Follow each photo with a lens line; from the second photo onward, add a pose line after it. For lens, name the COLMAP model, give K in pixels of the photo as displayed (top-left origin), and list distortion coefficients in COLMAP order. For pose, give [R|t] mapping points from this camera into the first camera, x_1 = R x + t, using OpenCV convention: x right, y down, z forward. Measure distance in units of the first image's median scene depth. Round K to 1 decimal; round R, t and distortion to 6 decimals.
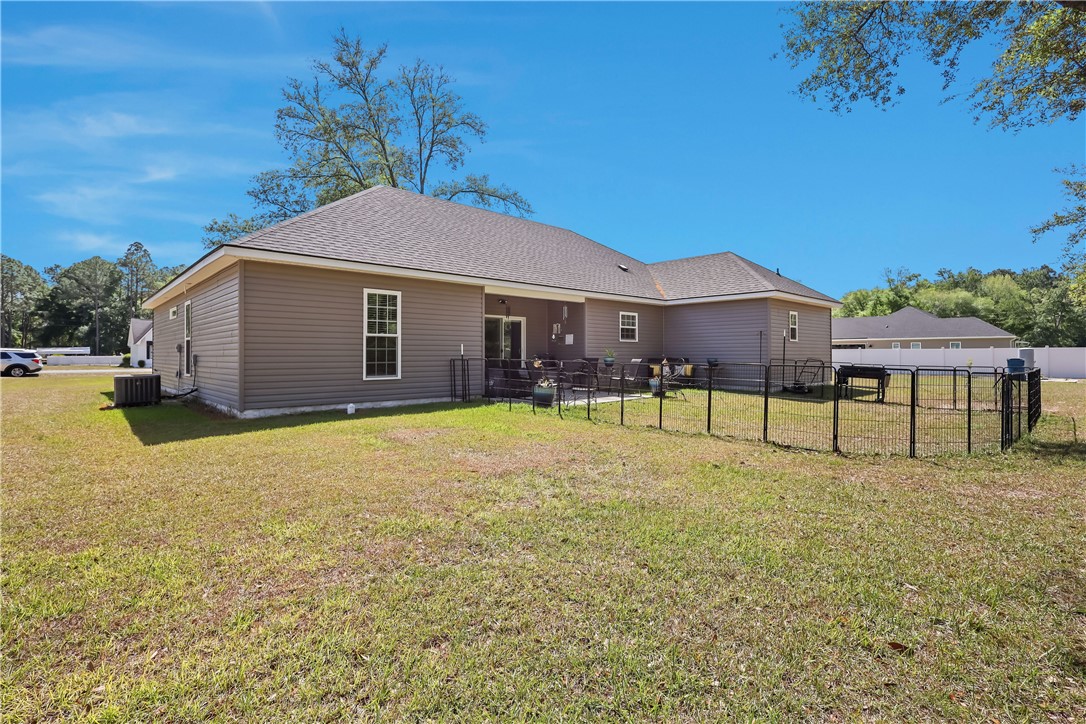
lens RADIAL K [[511.9, 0, 544.8], [0, 511.9, 346.6], [0, 0, 1]] dist [-0.001012, -0.000136]
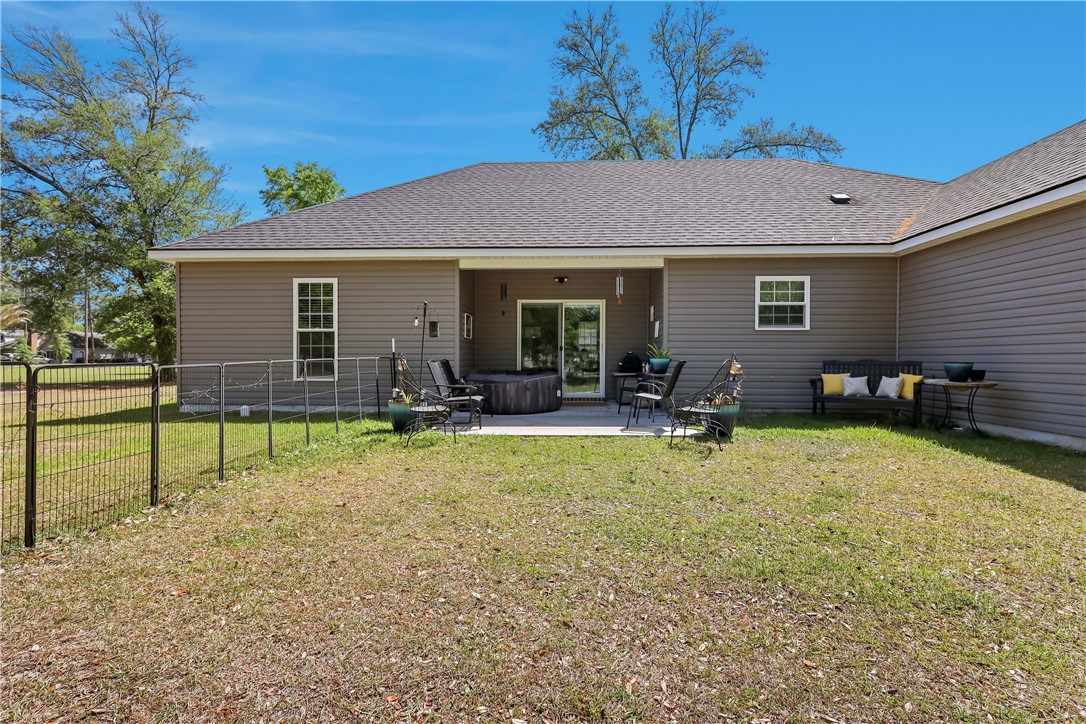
lens RADIAL K [[513.0, 0, 539.4], [0, 513.0, 360.9], [0, 0, 1]] dist [0.001445, 0.000187]
pose [[0.696907, 0.005652, -0.717140, 0.412879], [0.007605, 0.999854, 0.015271, 0.014224], [0.717122, -0.016097, 0.696762, 0.475732]]
